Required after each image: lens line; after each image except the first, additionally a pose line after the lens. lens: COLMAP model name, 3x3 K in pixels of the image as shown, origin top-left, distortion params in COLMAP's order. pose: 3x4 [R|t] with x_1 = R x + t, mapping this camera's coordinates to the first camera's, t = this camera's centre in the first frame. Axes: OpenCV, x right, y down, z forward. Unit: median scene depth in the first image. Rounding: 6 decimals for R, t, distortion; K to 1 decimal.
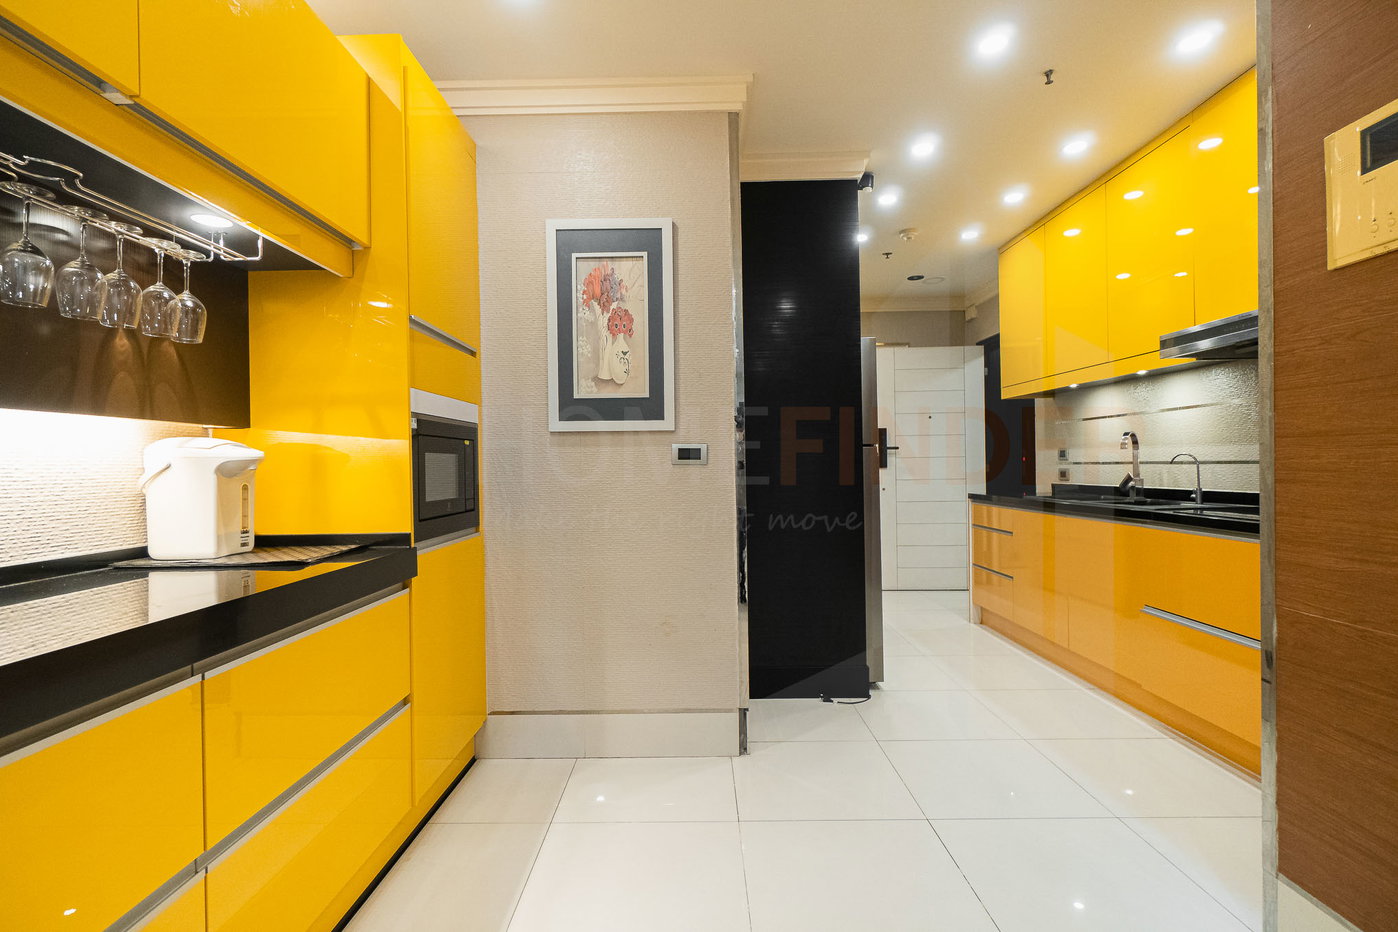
lens RADIAL K [[651.3, 0, 699.0], [0, 651.3, 466.0], [0, 0, 1]] dist [0.001292, 0.000066]
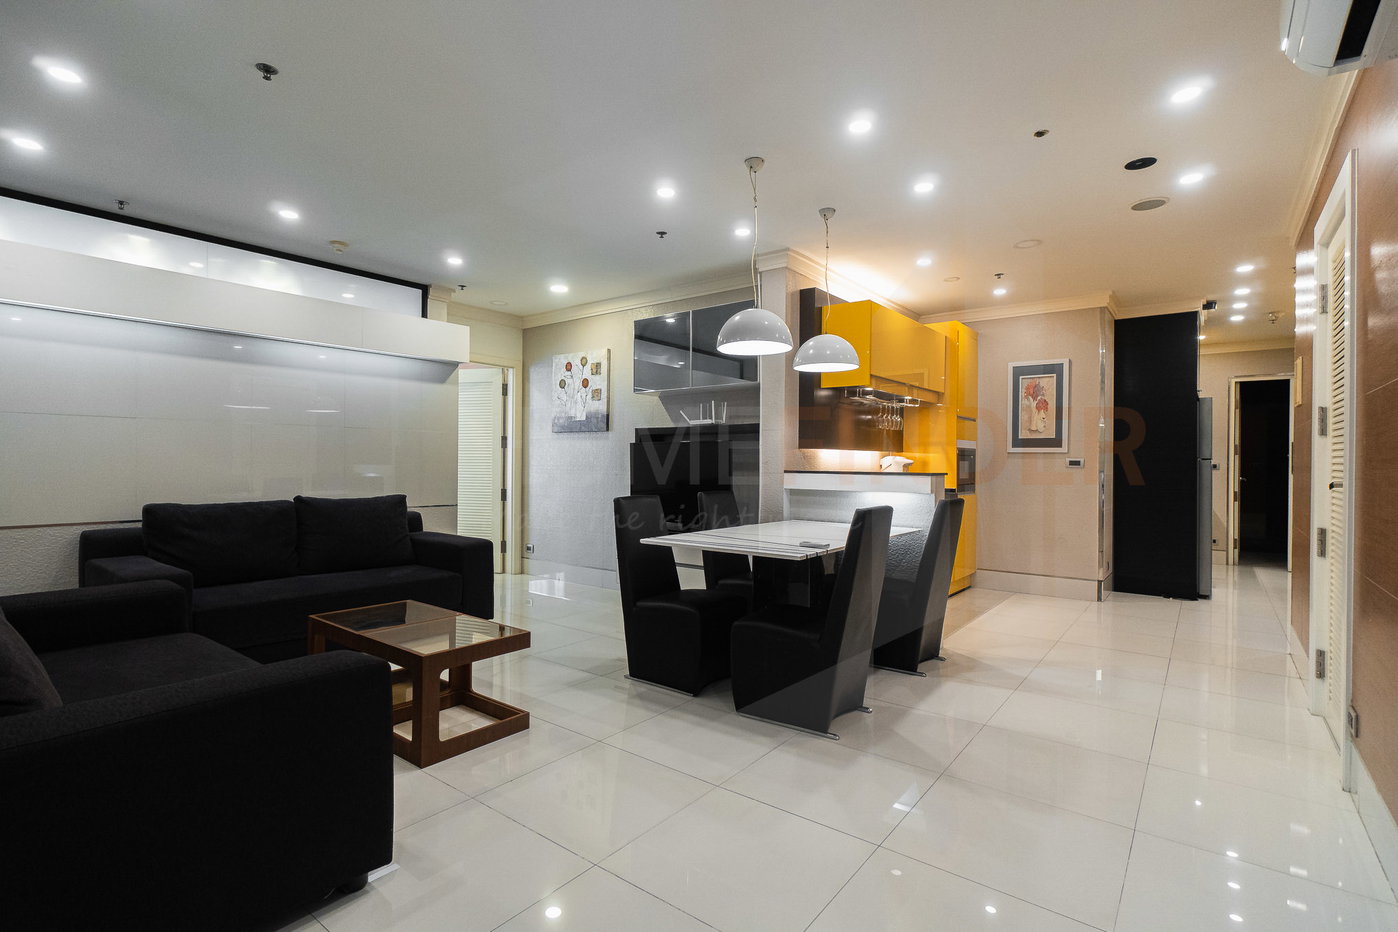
lens RADIAL K [[651.3, 0, 699.0], [0, 651.3, 466.0], [0, 0, 1]] dist [0.001292, 0.000066]
pose [[0.793162, 0.025995, -0.608456, 0.323376], [-0.022090, 0.999659, 0.013912, -0.011488], [0.608610, 0.002406, 0.793466, -1.558283]]
